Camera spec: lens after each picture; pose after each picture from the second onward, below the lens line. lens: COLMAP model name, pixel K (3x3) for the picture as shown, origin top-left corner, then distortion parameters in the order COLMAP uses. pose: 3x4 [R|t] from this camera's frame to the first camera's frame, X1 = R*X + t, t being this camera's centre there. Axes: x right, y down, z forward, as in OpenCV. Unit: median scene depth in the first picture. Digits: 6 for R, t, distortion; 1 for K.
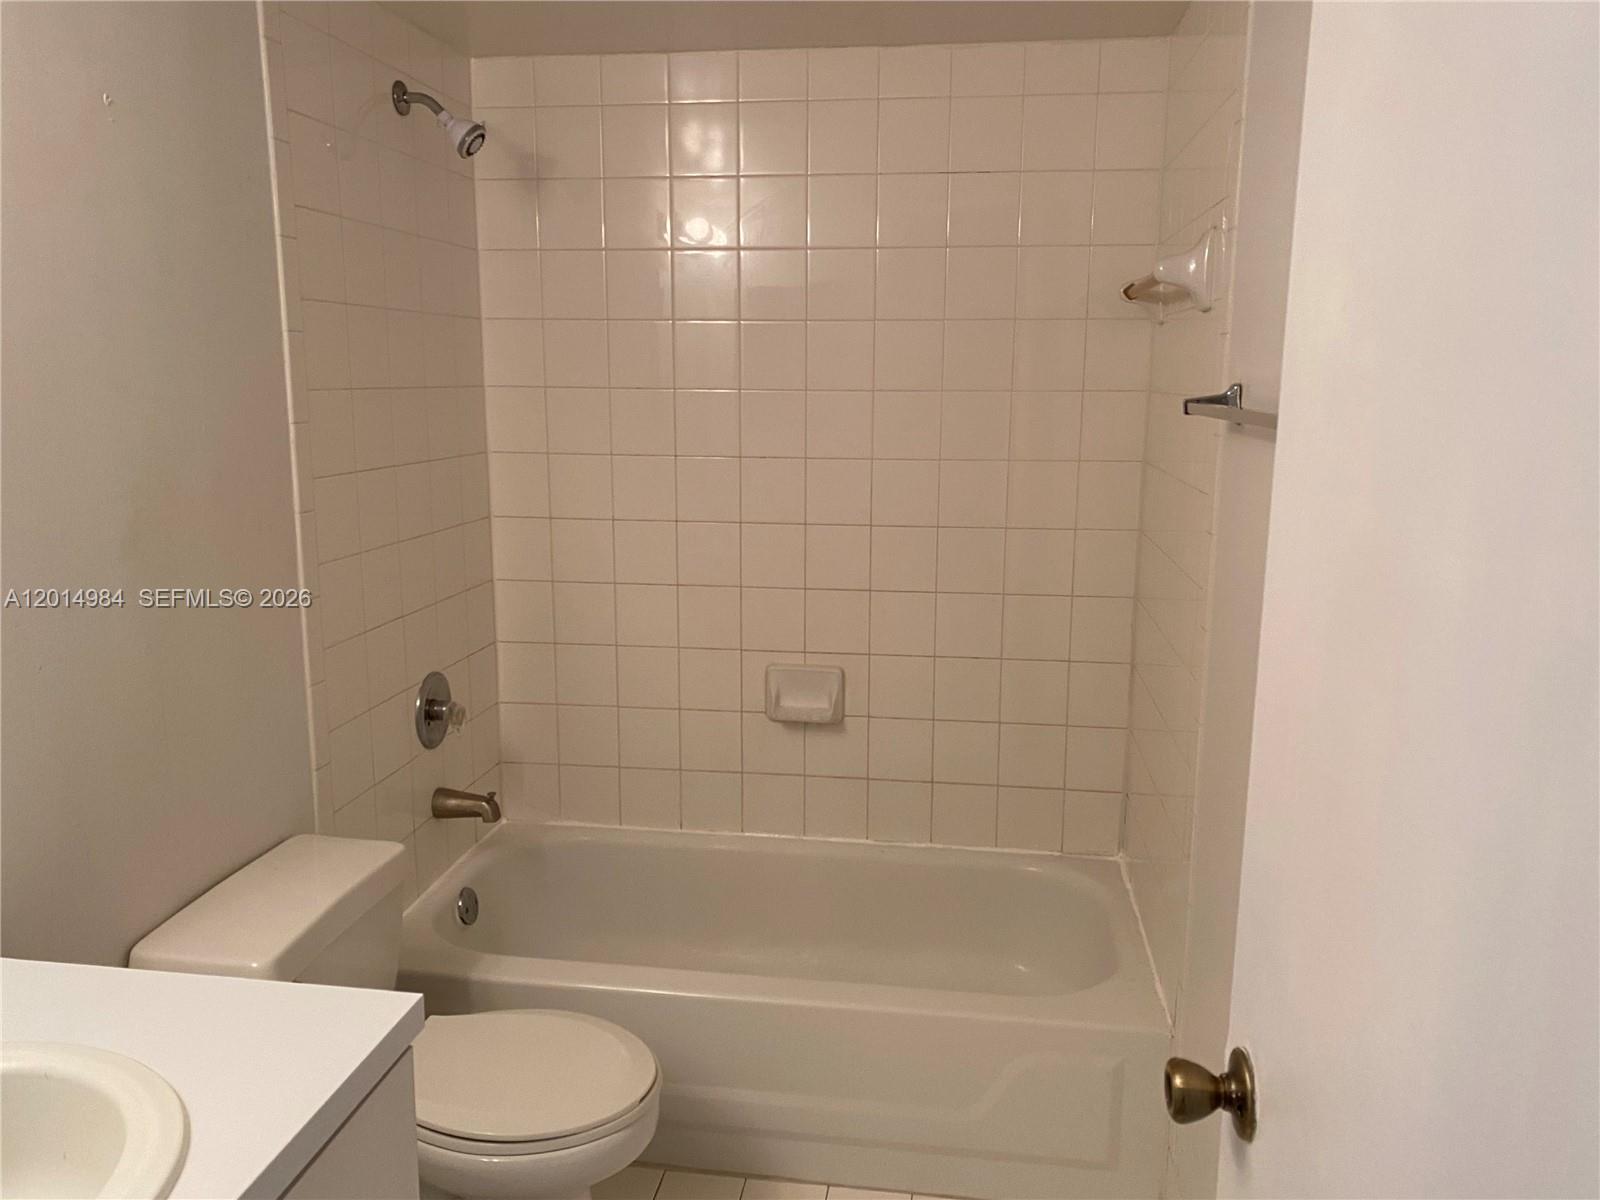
lens RADIAL K [[1219.1, 0, 808.4], [0, 1219.1, 594.8], [0, 0, 1]] dist [0.032566, -0.029326]
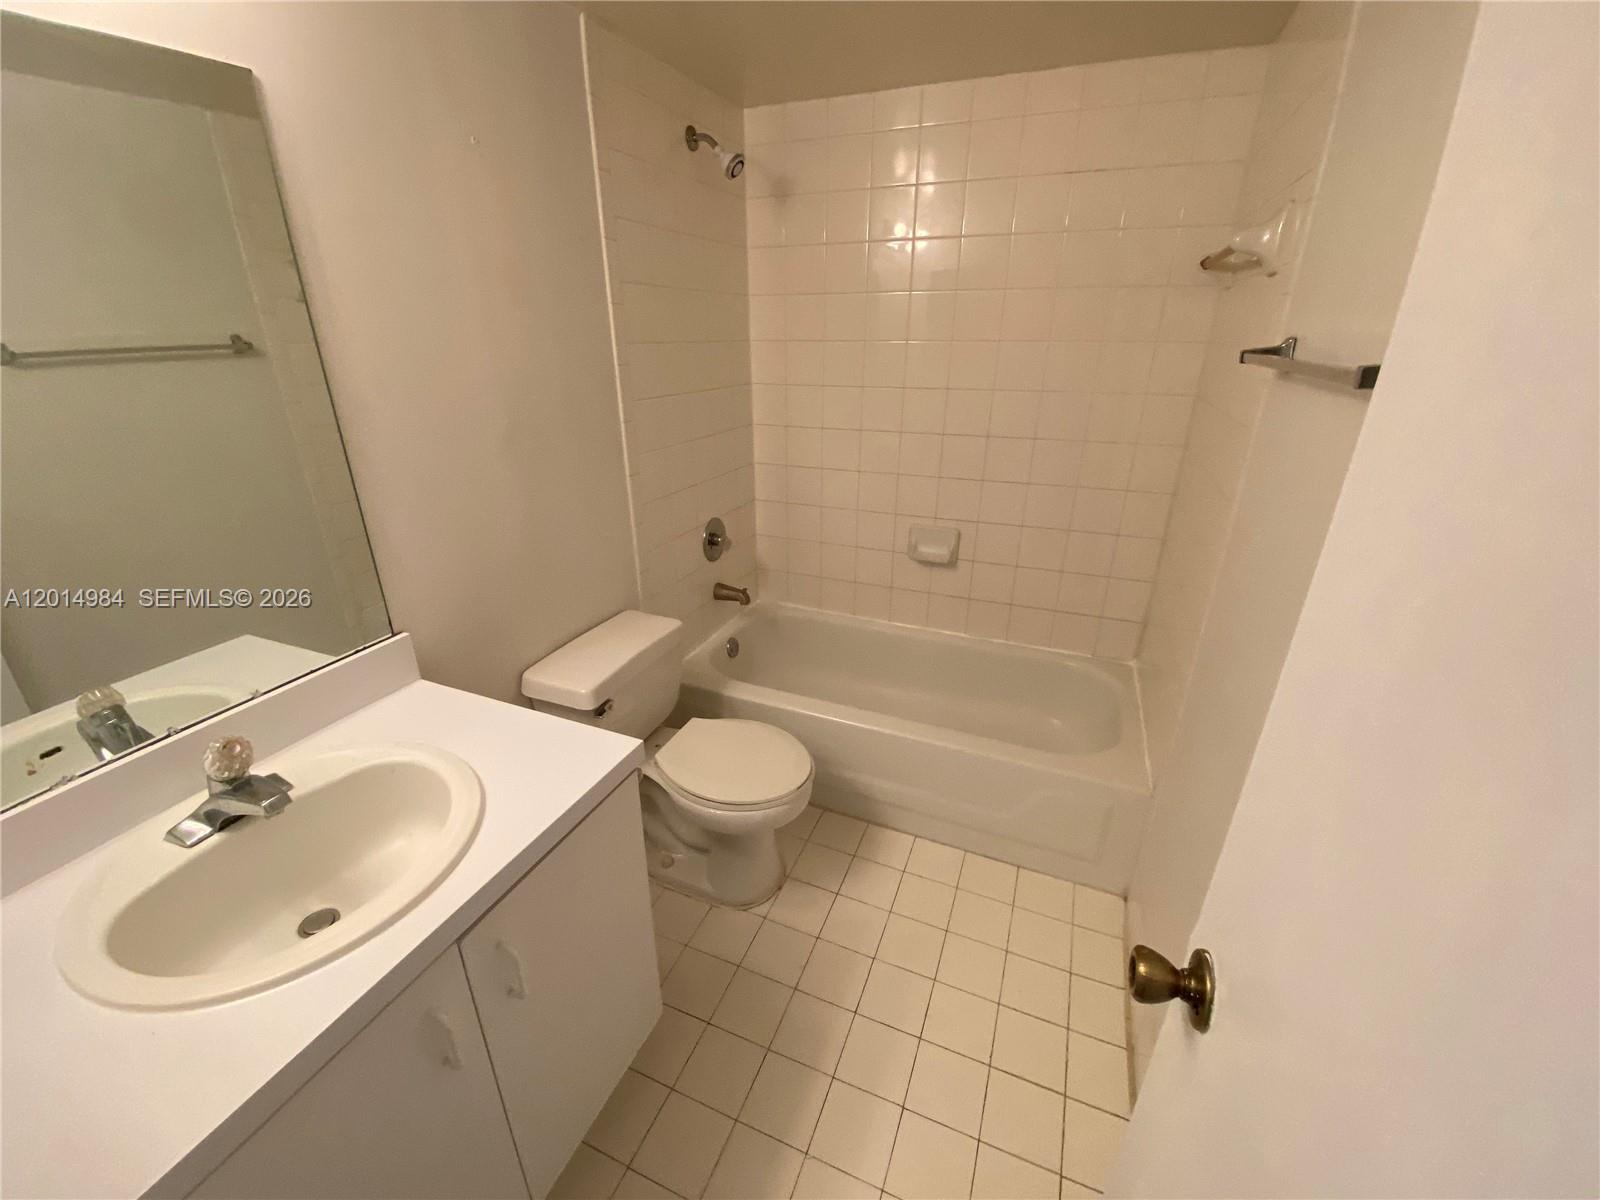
lens RADIAL K [[645.6, 0, 796.6], [0, 645.6, 602.3], [0, 0, 1]] dist [0.007605, -0.014928]
pose [[0.965968, 0.094961, -0.240601, 0.035391], [-0.040938, 0.974575, 0.220290, -0.024704], [0.255403, -0.202943, 0.945295, 0.147103]]
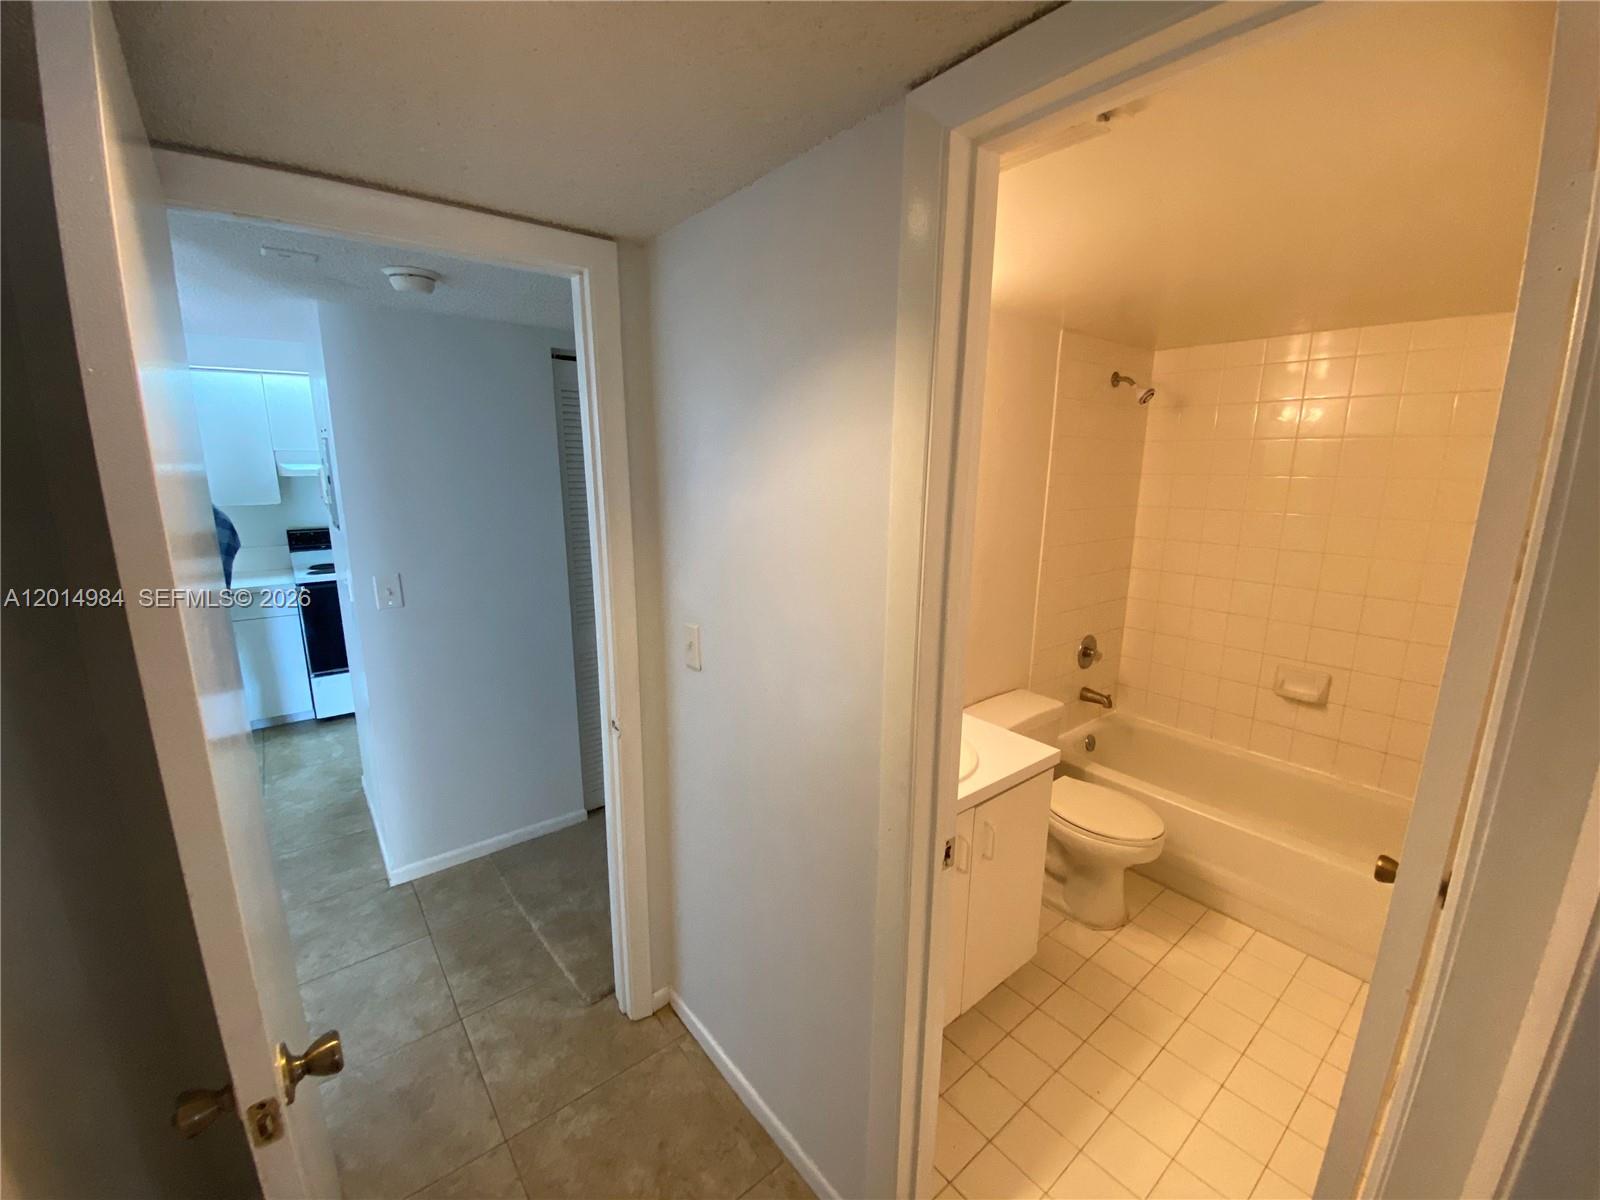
lens RADIAL K [[645.6, 0, 792.1], [0, 645.6, 594.8], [0, 0, 1]] dist [0.007605, -0.014928]
pose [[0.719391, 0.139391, -0.680475, 0.090015], [-0.126412, 0.989571, 0.069066, -0.021394], [0.683005, 0.036335, 0.729509, -0.222724]]
